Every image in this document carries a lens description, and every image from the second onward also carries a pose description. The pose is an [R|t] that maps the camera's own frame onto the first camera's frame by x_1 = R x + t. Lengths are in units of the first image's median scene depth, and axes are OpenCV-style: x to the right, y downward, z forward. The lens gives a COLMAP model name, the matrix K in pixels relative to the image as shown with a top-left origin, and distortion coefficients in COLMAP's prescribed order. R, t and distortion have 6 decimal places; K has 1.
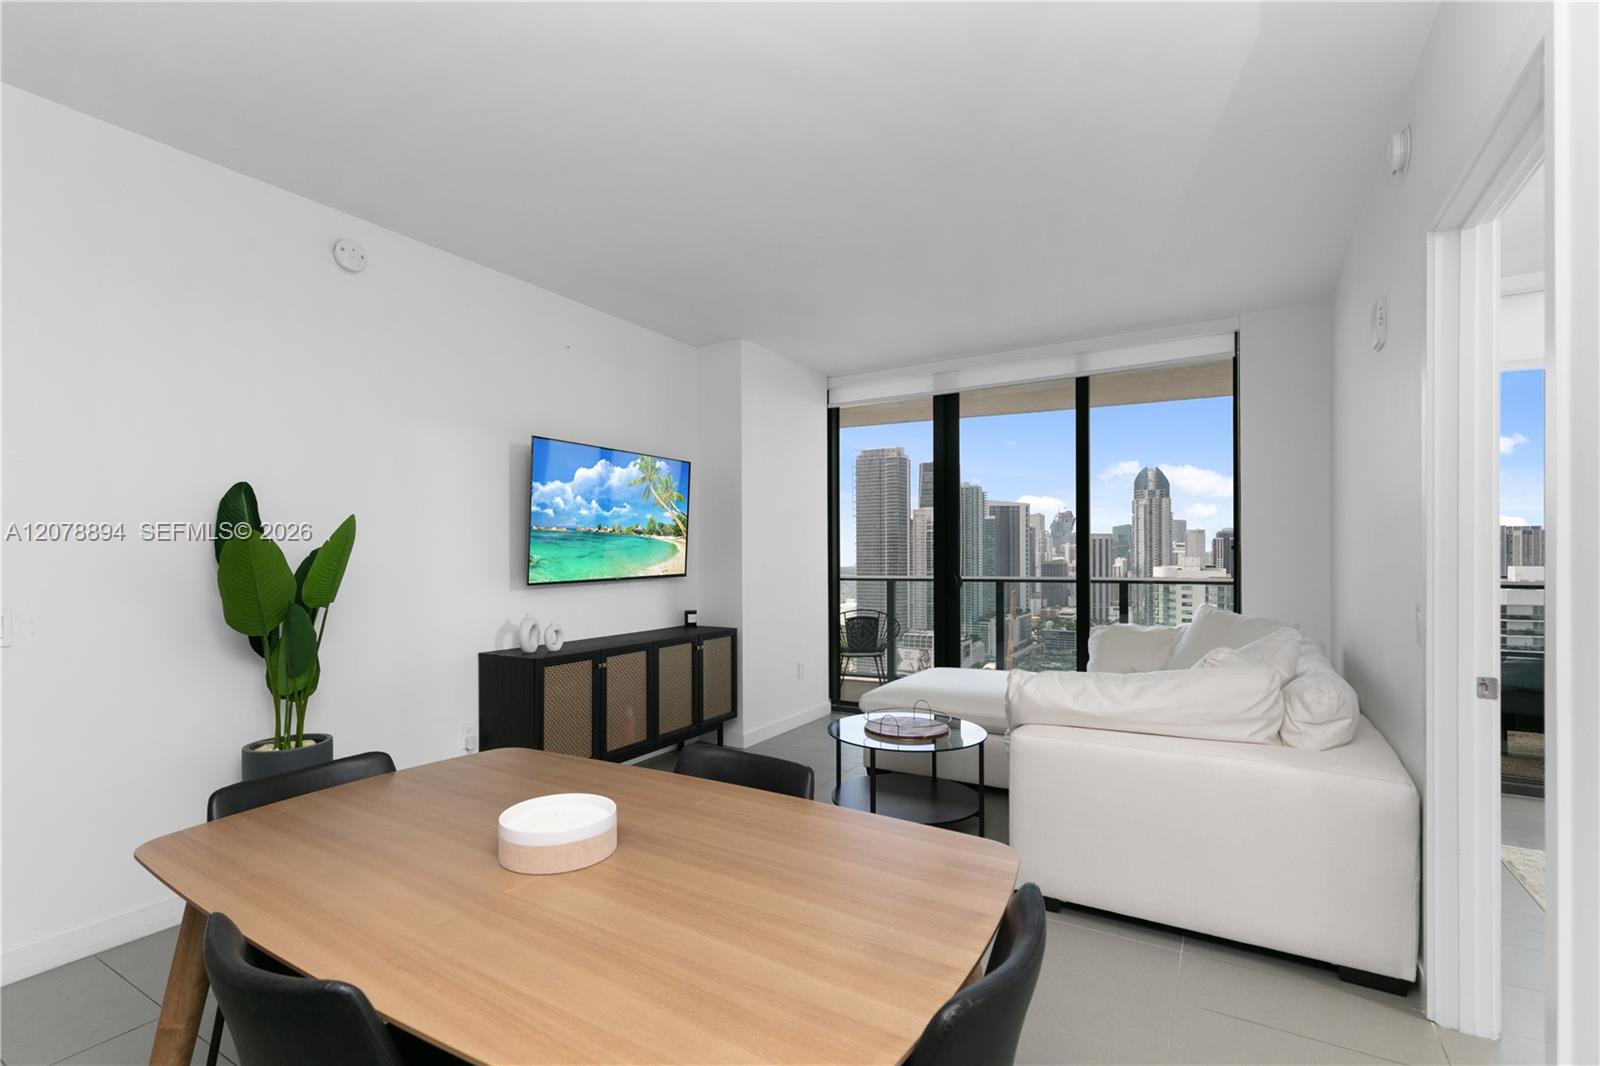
lens RADIAL K [[731.9, 0, 796.8], [0, 731.9, 550.4], [0, 0, 1]] dist [0.004198, -0.000008]
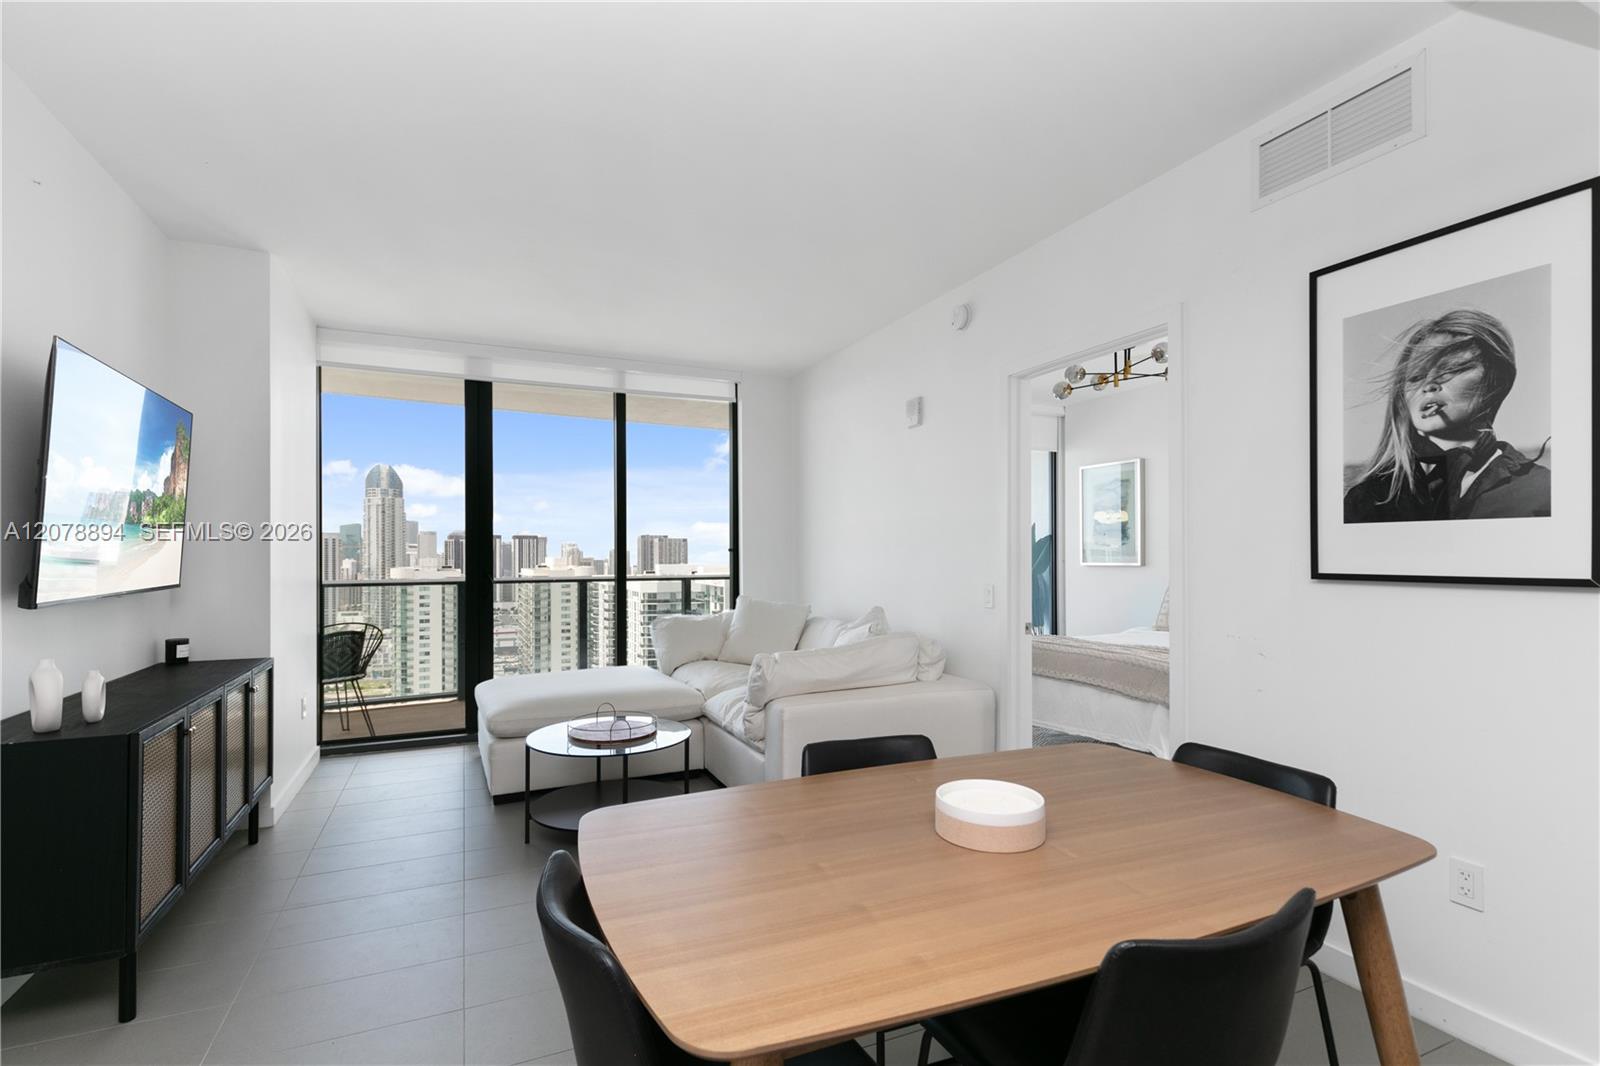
lens RADIAL K [[731.9, 0, 796.8], [0, 731.9, 550.4], [0, 0, 1]] dist [0.004198, -0.000008]
pose [[0.569137, 0.006745, 0.822215, -0.277798], [-0.005448, 0.999975, -0.004432, 0.001344], [-0.822225, -0.001957, 0.569159, 0.123710]]
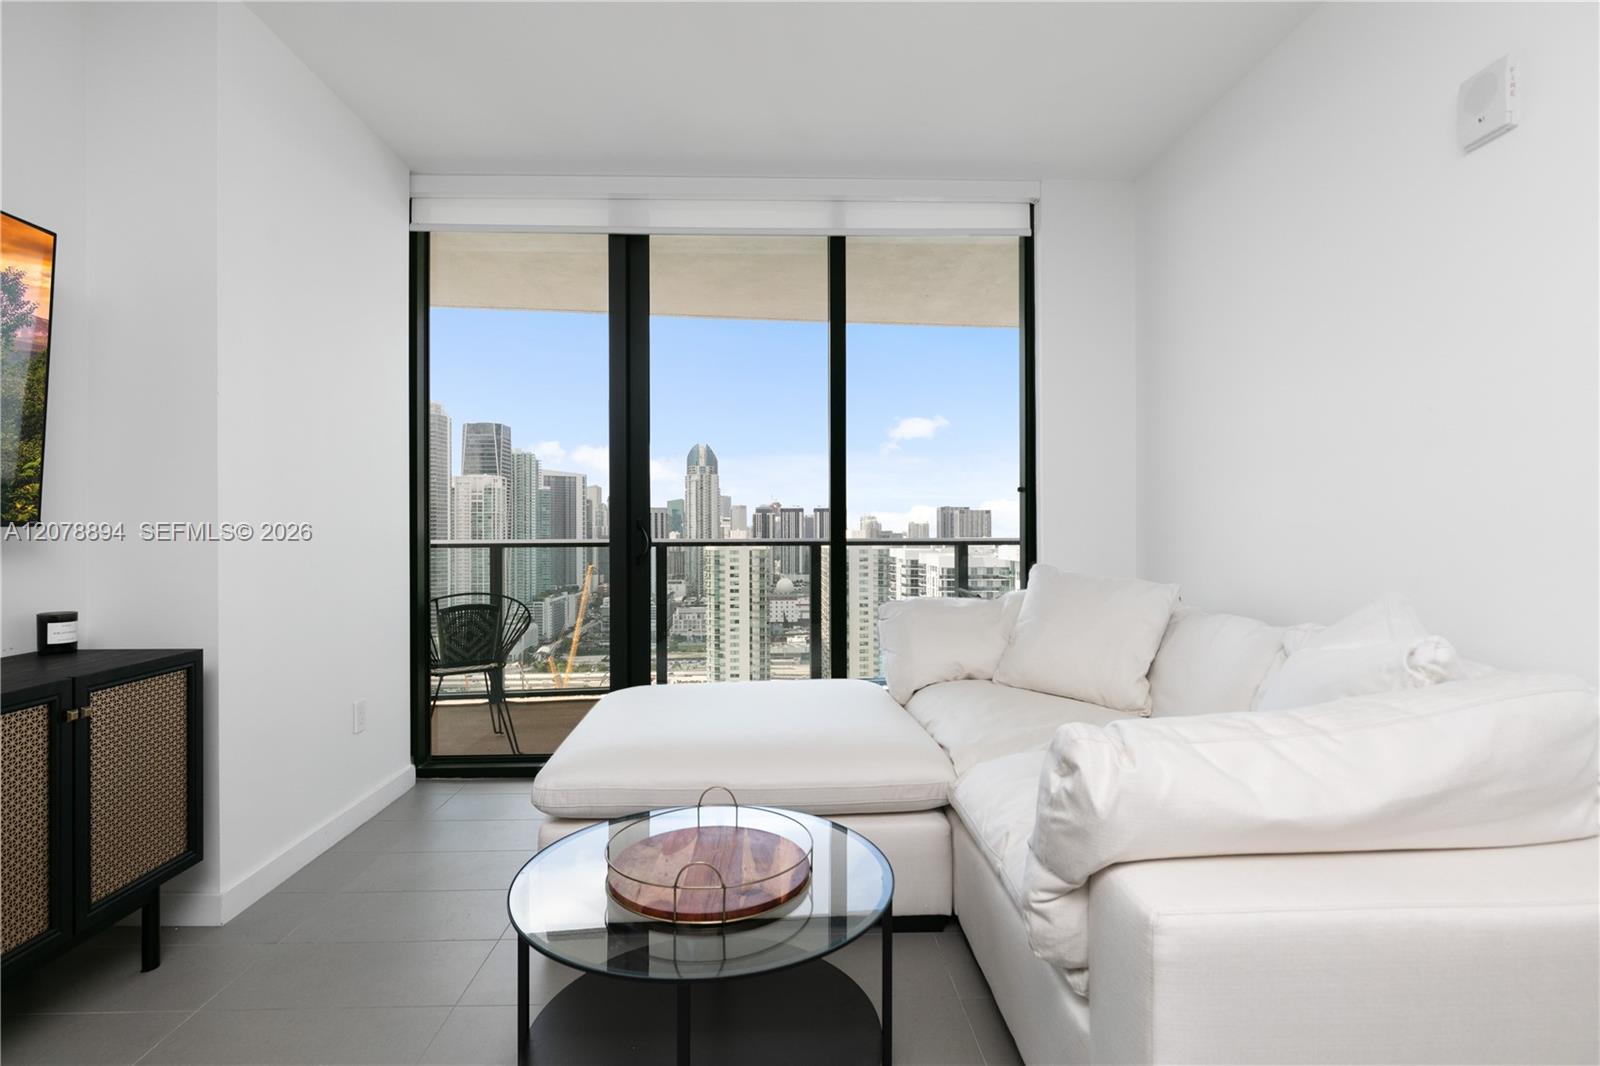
lens RADIAL K [[778.2, 0, 800.0], [0, 778.2, 533.0], [0, 0, 1]] dist [-0.002144, 0.000153]
pose [[0.838229, -0.002306, 0.545313, -0.027063], [-0.003889, 0.999940, 0.010207, 0.024155], [-0.545304, -0.010676, 0.838170, 0.316970]]
